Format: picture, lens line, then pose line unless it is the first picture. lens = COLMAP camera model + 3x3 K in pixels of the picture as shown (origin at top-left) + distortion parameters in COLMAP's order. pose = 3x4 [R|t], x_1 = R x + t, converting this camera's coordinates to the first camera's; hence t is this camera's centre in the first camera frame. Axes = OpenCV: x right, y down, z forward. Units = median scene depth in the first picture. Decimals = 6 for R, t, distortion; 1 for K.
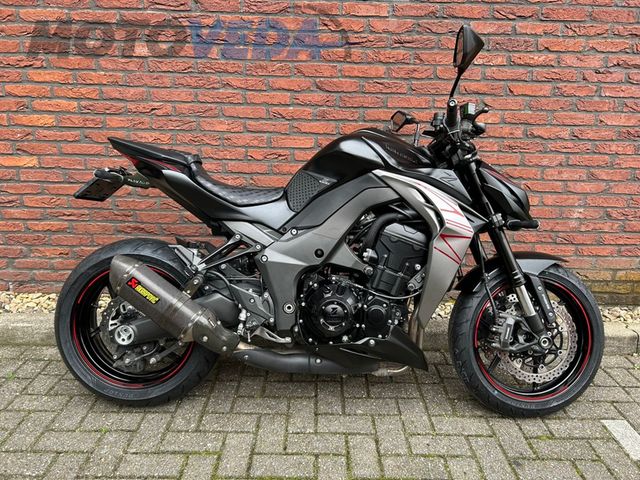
lens RADIAL K [[486.2, 0, 319.1], [0, 486.2, 244.6], [0, 0, 1]] dist [0.048594, -0.051378]
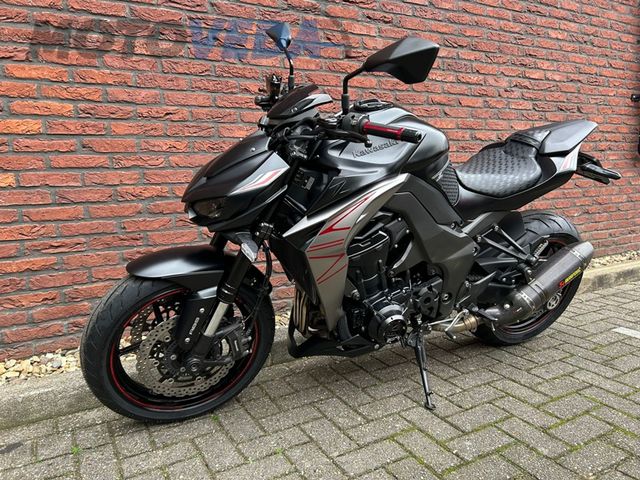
lens RADIAL K [[486.2, 0, 322.6], [0, 486.2, 243.2], [0, 0, 1]] dist [0.048594, -0.051378]
pose [[0.872718, -0.115305, 0.474414, -0.682778], [0.183839, 0.977802, -0.100532, 0.121535], [-0.452291, 0.174952, 0.874542, 0.164986]]
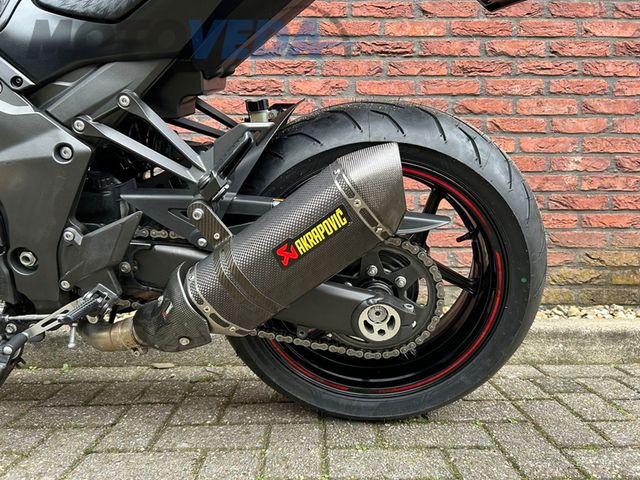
lens RADIAL K [[486.2, 0, 317.8], [0, 486.2, 242.0], [0, 0, 1]] dist [0.048594, -0.051378]
pose [[0.999722, -0.023155, 0.004349, 0.219807], [0.023521, 0.970244, -0.240986, 0.268182], [0.001360, 0.241021, 0.970519, 0.483449]]
